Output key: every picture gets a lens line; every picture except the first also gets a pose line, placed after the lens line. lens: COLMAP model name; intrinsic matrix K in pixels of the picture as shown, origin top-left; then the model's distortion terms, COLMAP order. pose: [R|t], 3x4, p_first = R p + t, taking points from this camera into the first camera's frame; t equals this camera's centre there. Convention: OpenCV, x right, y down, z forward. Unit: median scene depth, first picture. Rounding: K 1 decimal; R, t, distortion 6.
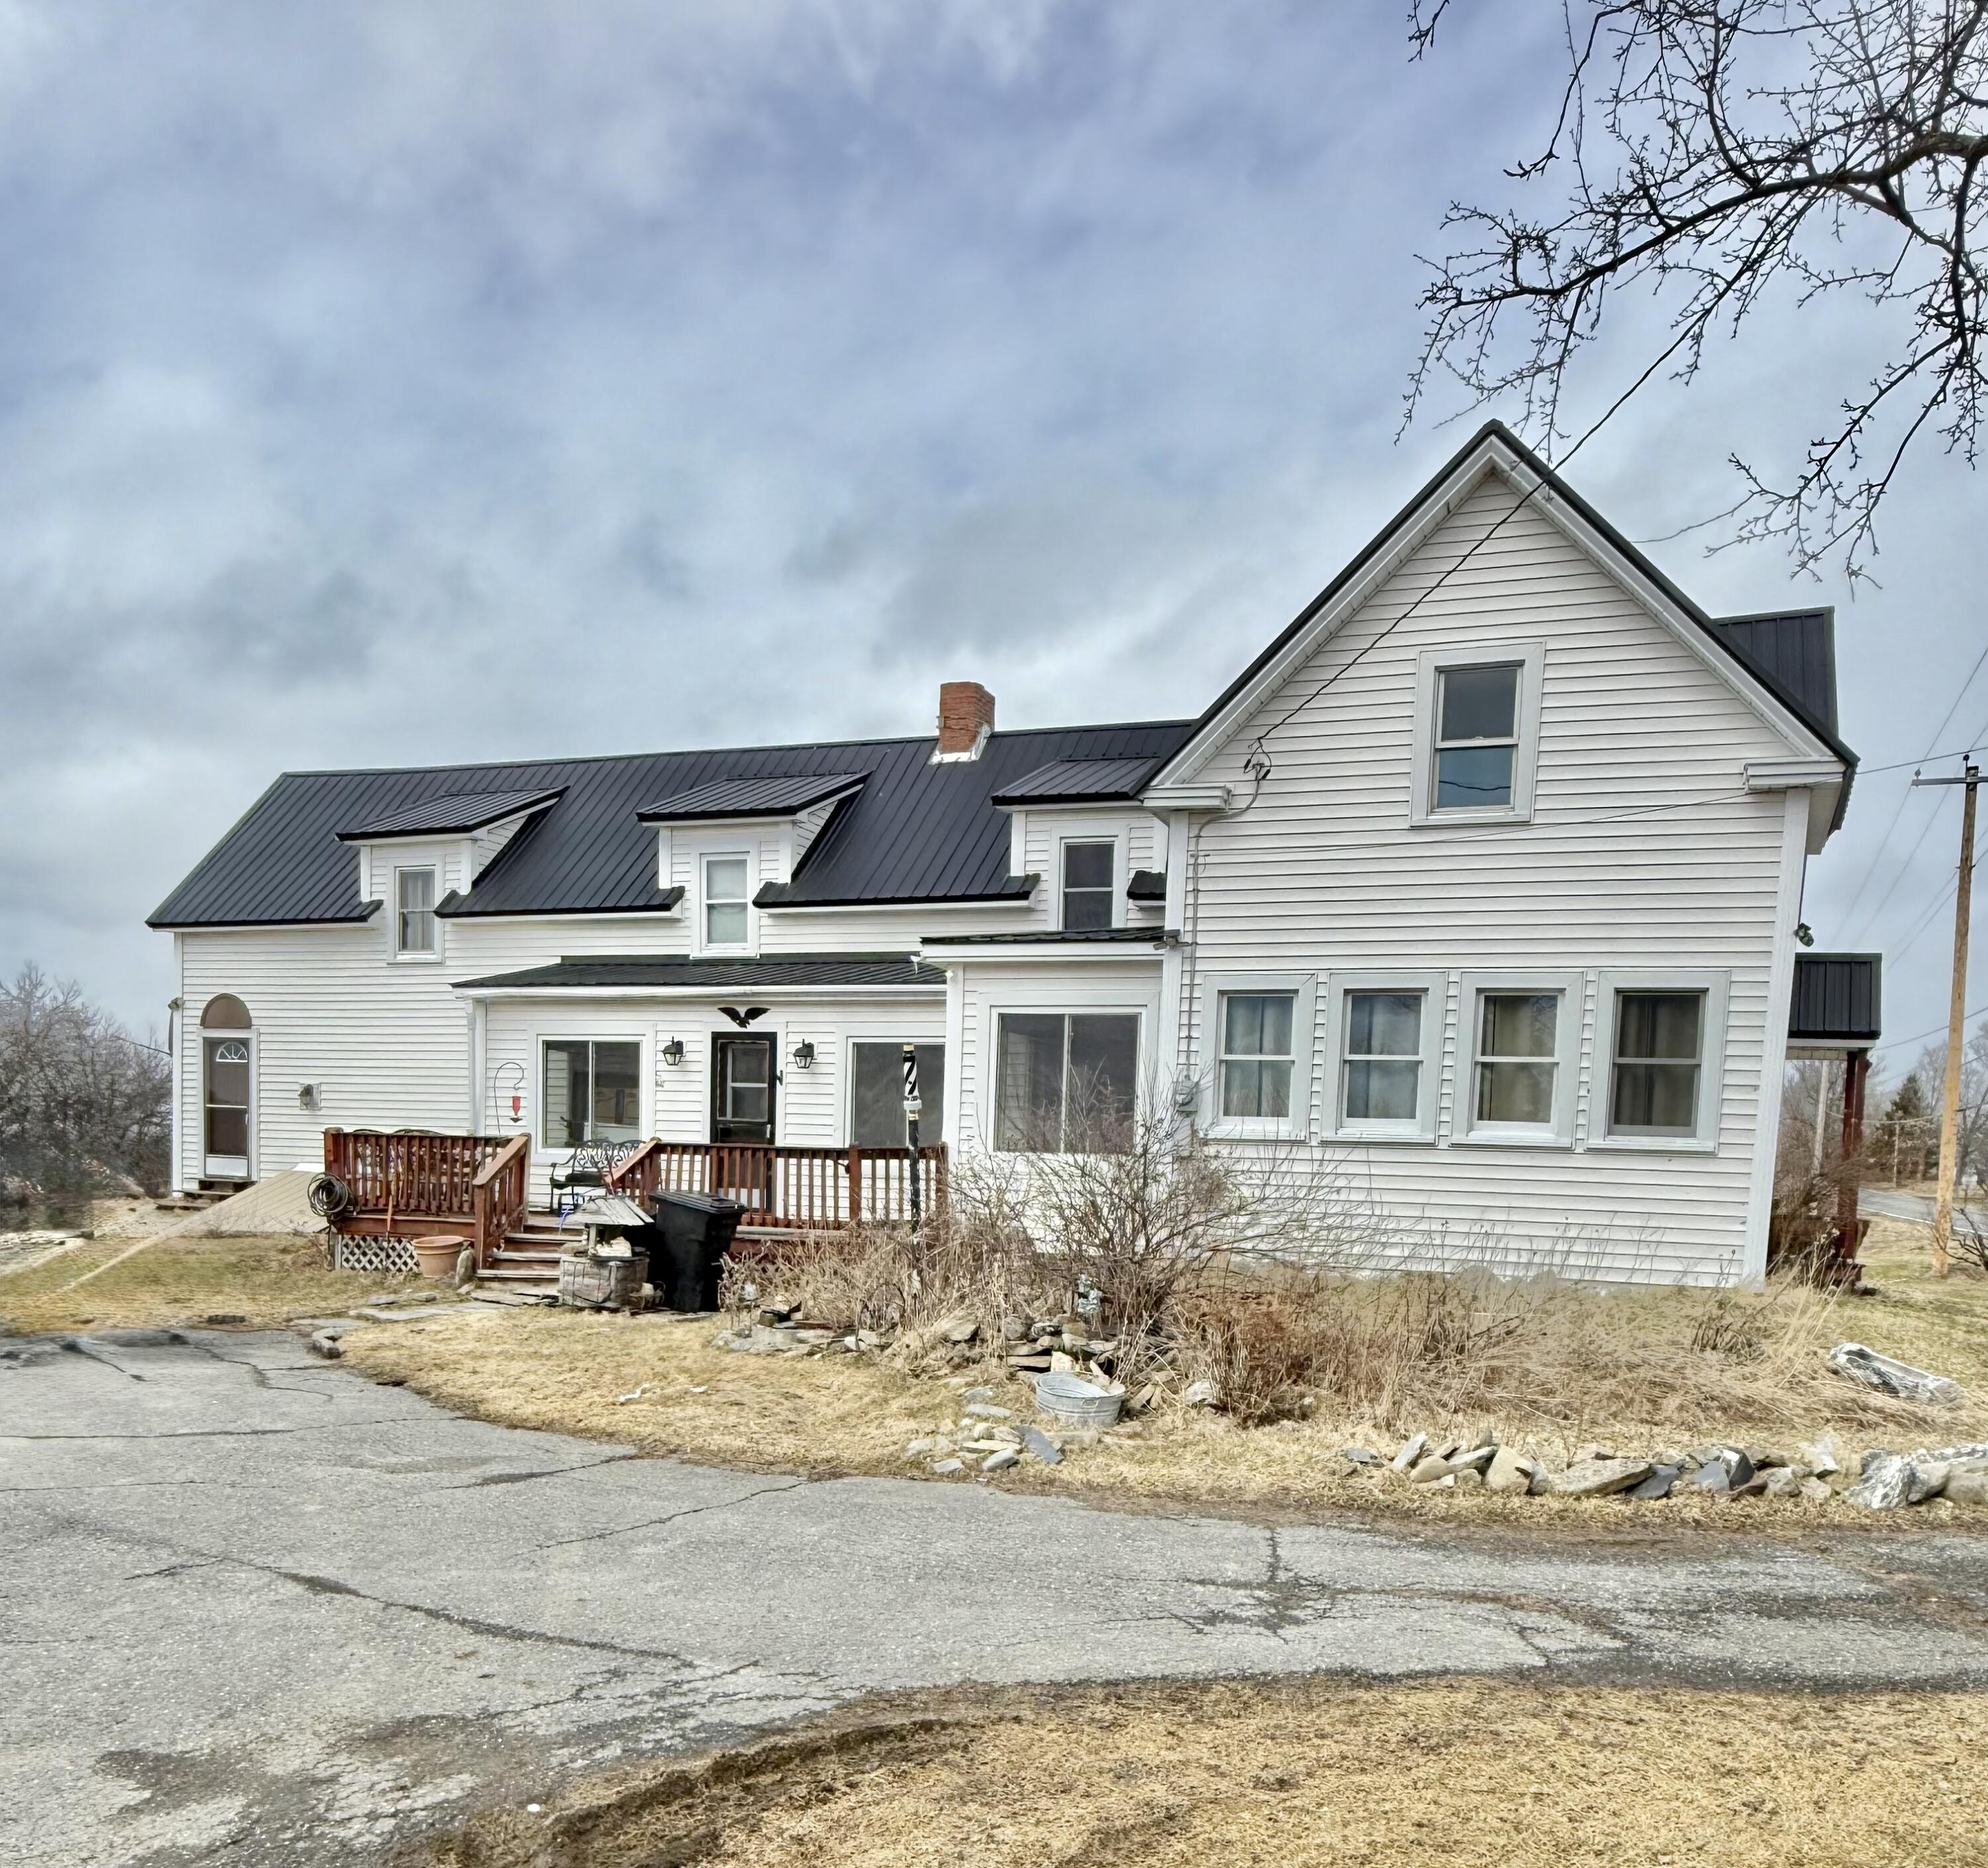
lens RADIAL K [[1762.5, 0, 990.6], [0, 1762.5, 1346.2], [0, 0, 1]] dist [-0.004635, -0.001219]
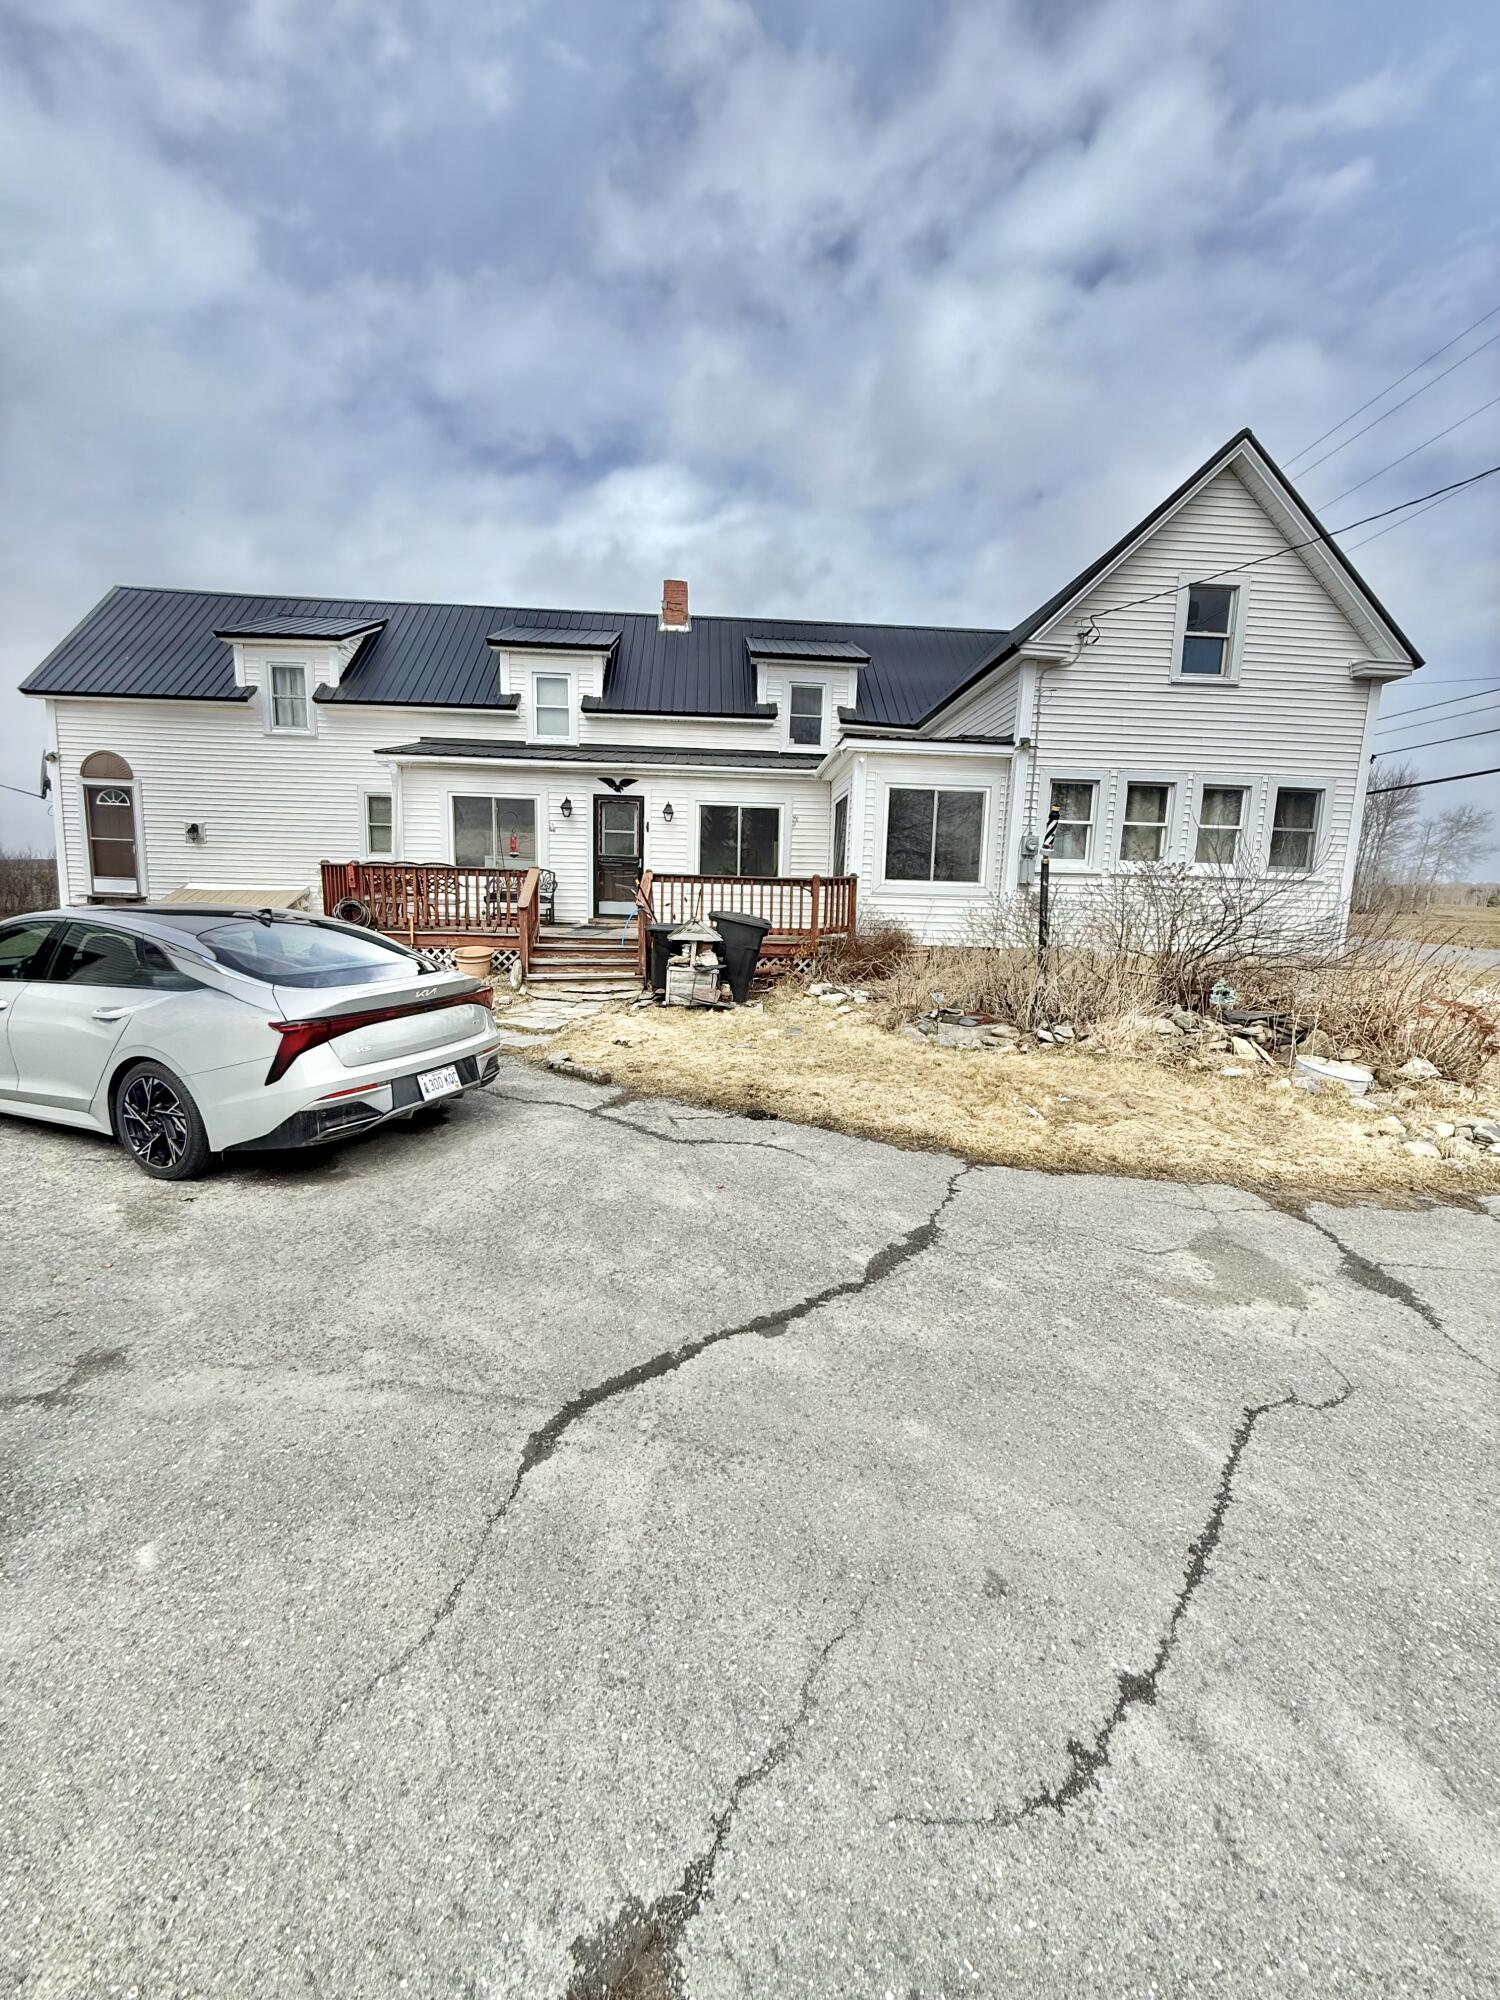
lens RADIAL K [[791.0, 0, 750.0], [0, 791.0, 1000.0], [0, 0, 1]] dist [-0.002430, -0.000137]
pose [[0.910542, -0.067213, 0.407917, -0.320451], [0.042789, 0.996718, 0.068718, -0.048341], [-0.411197, -0.045116, 0.910430, 0.344941]]
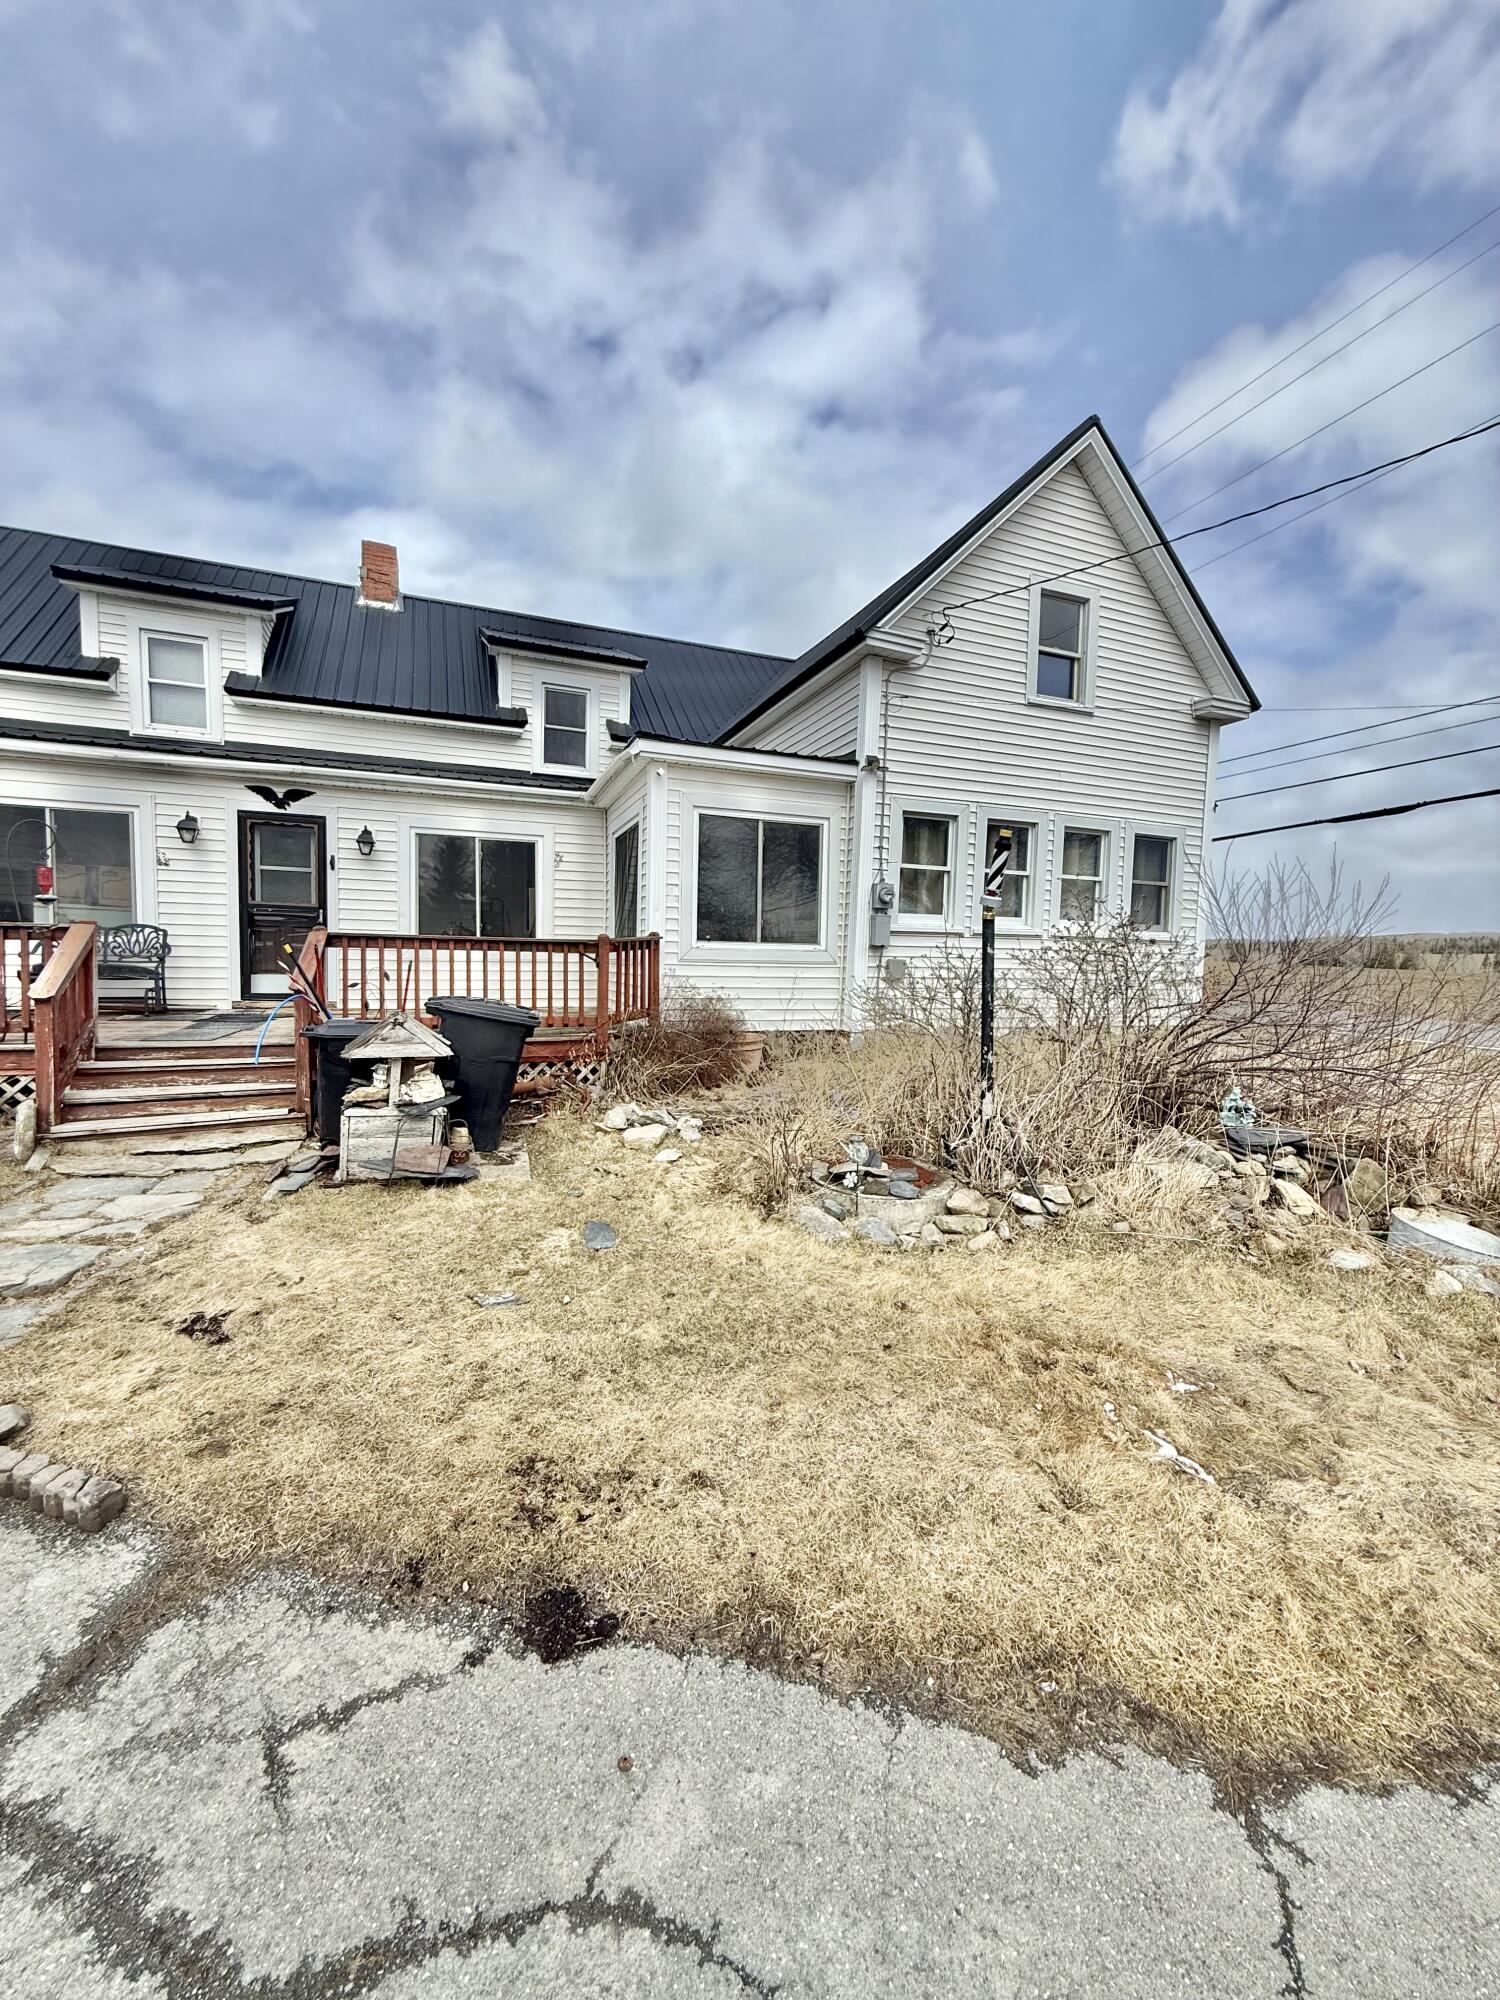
lens RADIAL K [[793.2, 0, 751.6], [0, 793.2, 998.8], [0, 0, 1]] dist [-0.000490, -0.000019]
pose [[0.735696, -0.059996, 0.674649, -0.249674], [0.067173, 0.997621, 0.015466, -0.066093], [-0.673973, 0.033940, 0.737976, 0.507793]]
